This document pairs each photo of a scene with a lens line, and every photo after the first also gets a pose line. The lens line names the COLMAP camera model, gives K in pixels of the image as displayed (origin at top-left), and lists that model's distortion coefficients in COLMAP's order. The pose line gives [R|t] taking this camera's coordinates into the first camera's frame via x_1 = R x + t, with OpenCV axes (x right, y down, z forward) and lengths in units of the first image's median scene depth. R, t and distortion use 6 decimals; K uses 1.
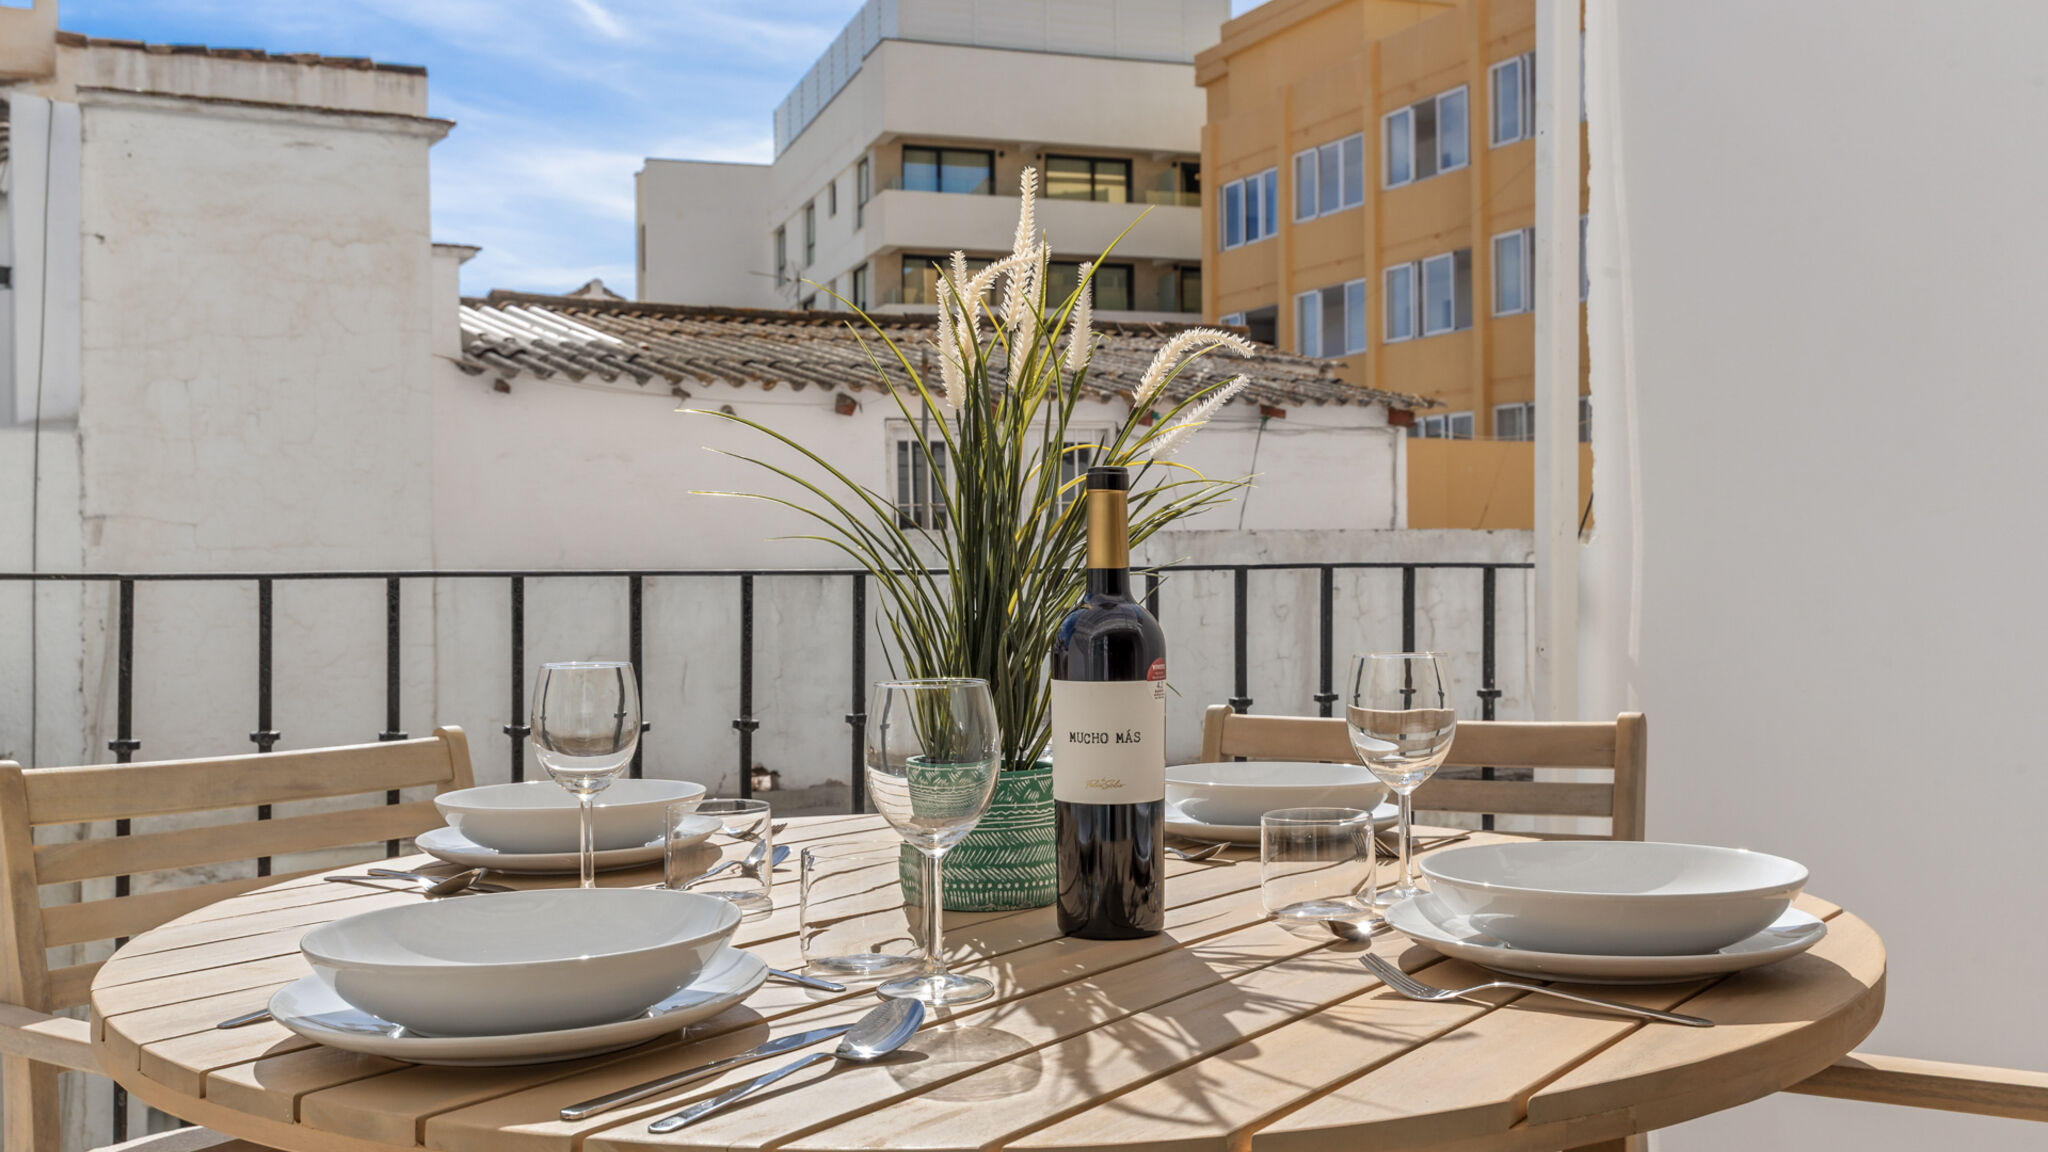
lens RADIAL K [[2049.6, 0, 1118.2], [0, 2049.6, 558.4], [0, 0, 1]] dist [0.061407, 0.000000]
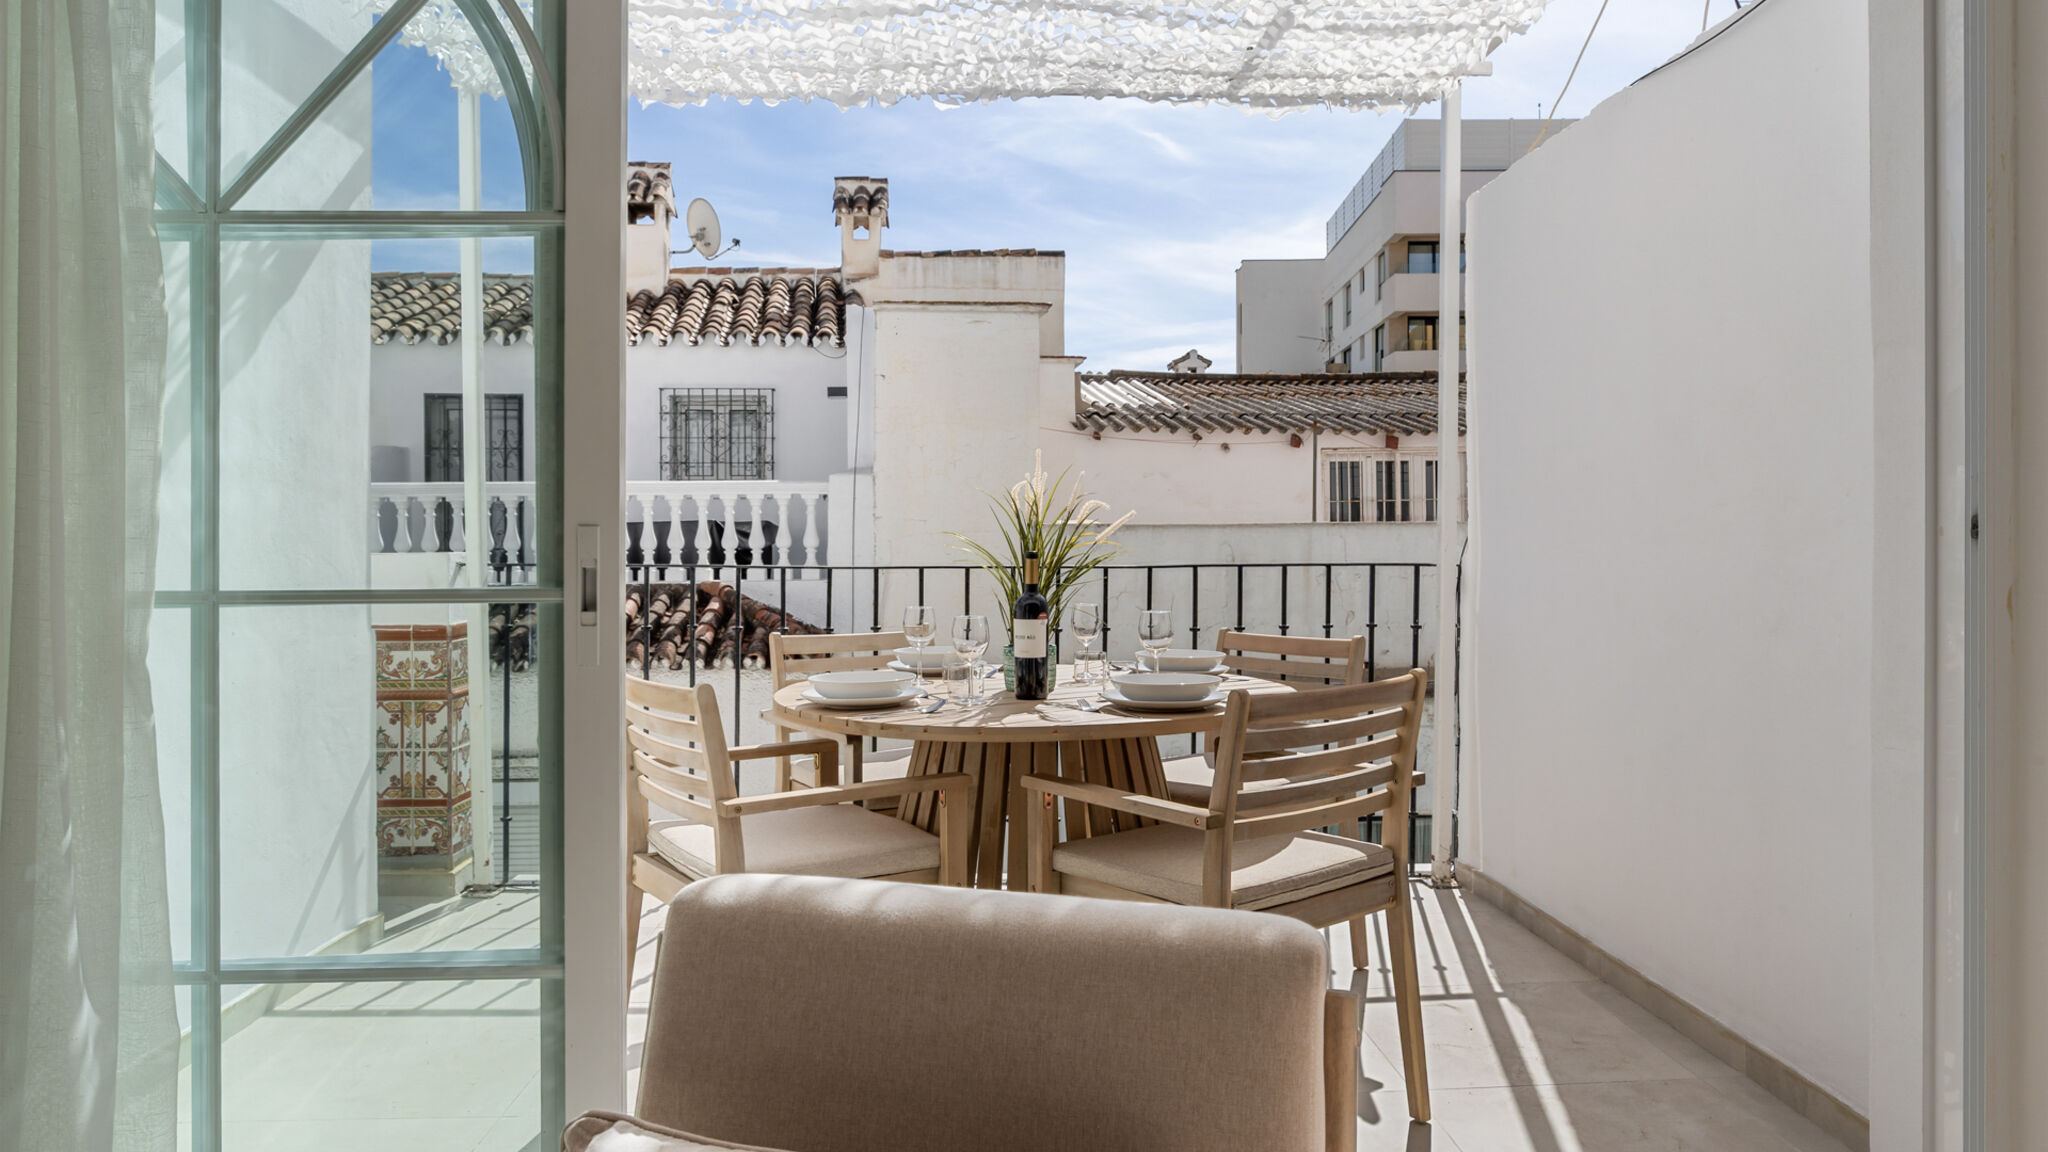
lens RADIAL K [[1374.9, 0, 1036.5], [0, 1374.9, 538.7], [0, 0, 1]] dist [-0.034866, 0.002570]
pose [[0.930988, 0.003209, -0.365034, 0.070928], [0.000787, 0.999941, 0.010797, -0.008250], [0.365048, -0.010339, 0.930931, -0.092335]]
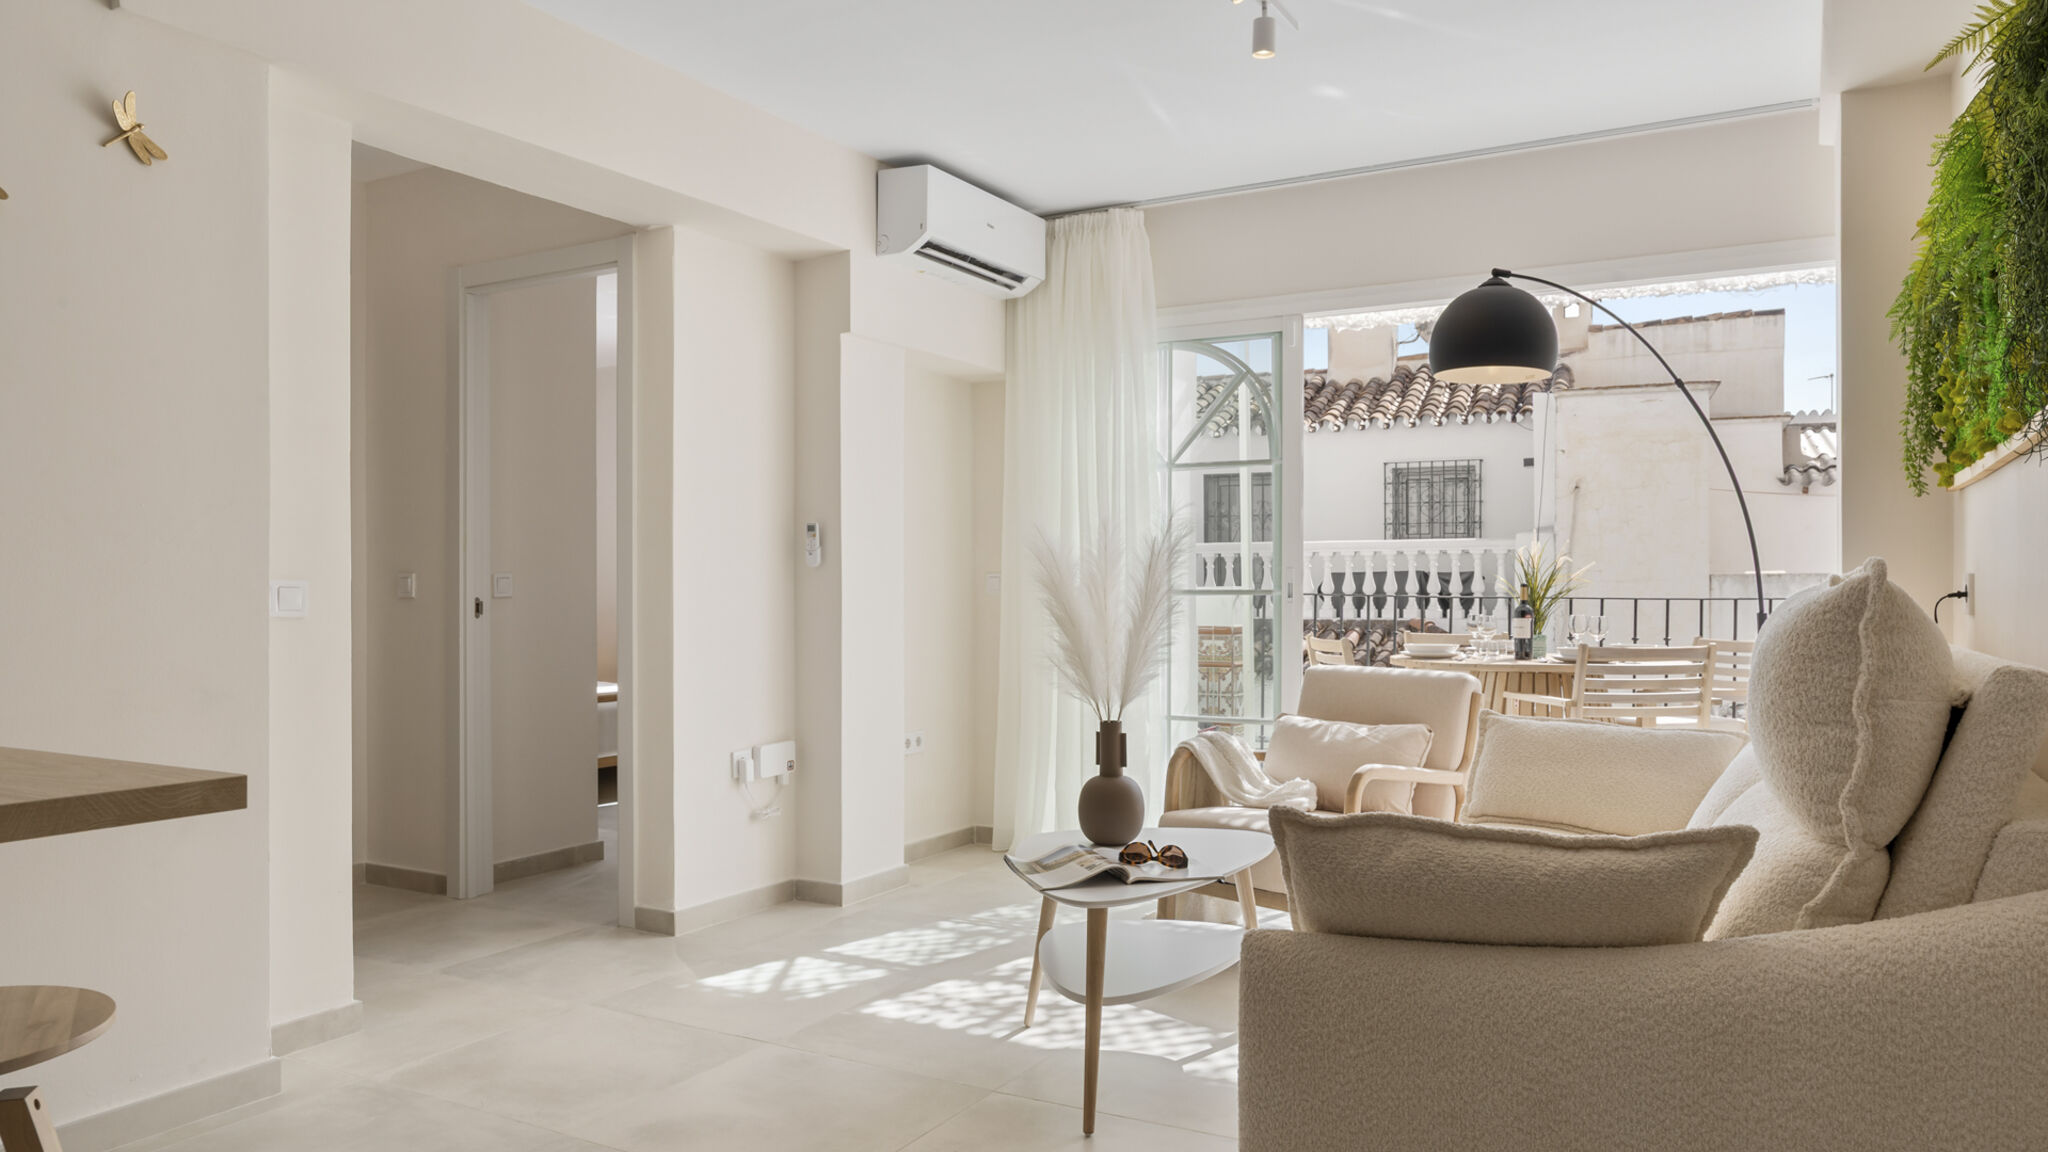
lens RADIAL K [[1355.1, 0, 1032.1], [0, 1355.1, 553.2], [0, 0, 1]] dist [0.031266, 0.001302]
pose [[0.611074, -0.012734, -0.791471, 0.215405], [-0.001289, 0.999853, -0.017082, -0.005915], [0.791573, 0.011459, 0.610967, -0.248533]]
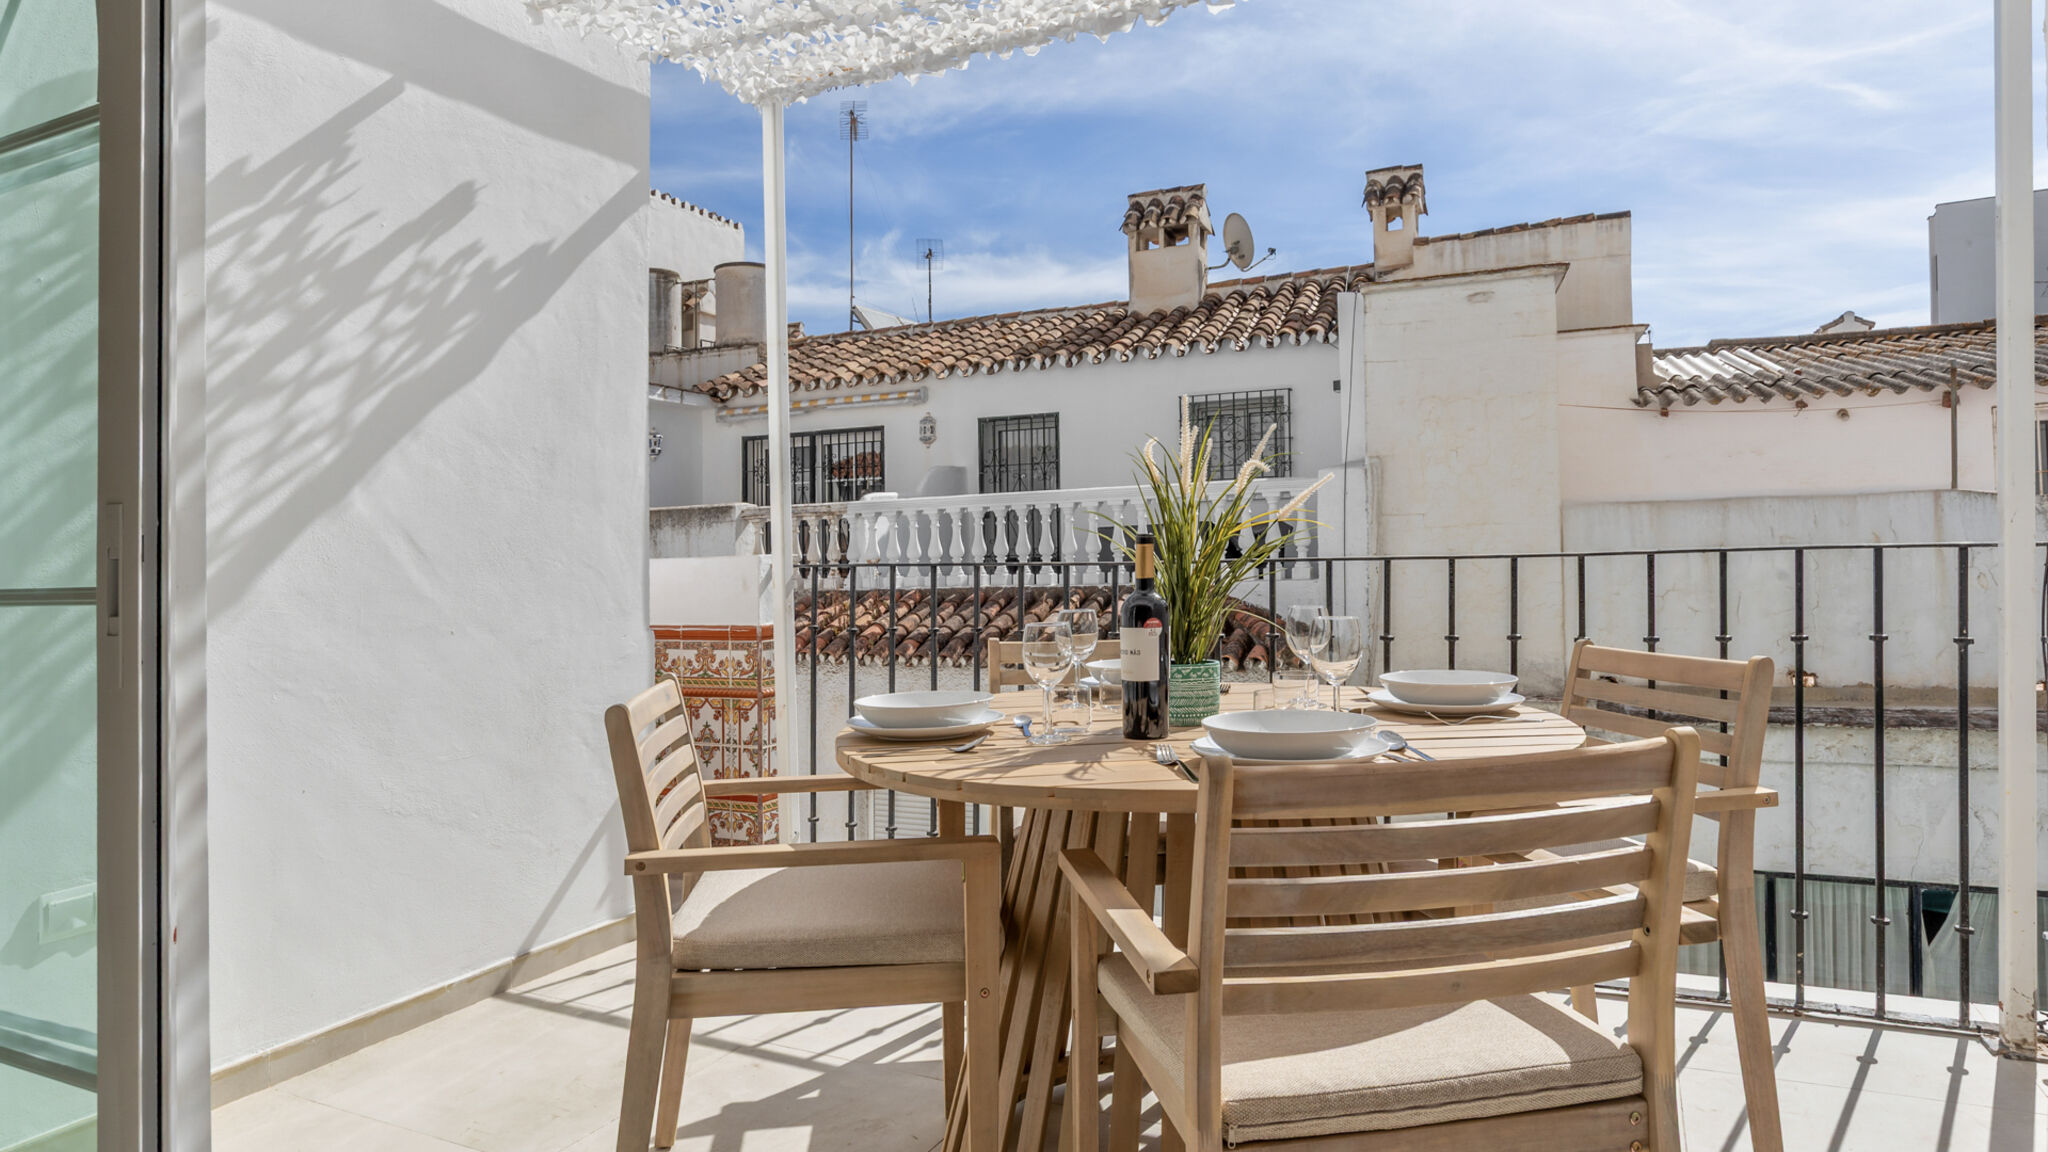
lens RADIAL K [[1263.6, 0, 937.3], [0, 1263.6, 546.1], [0, 0, 1]] dist [-0.022362, 0.013434]
pose [[0.619358, -0.014650, -0.784972, 0.088596], [0.029832, 0.999543, 0.004884, -0.004184], [0.784541, -0.026442, 0.619512, -0.005816]]
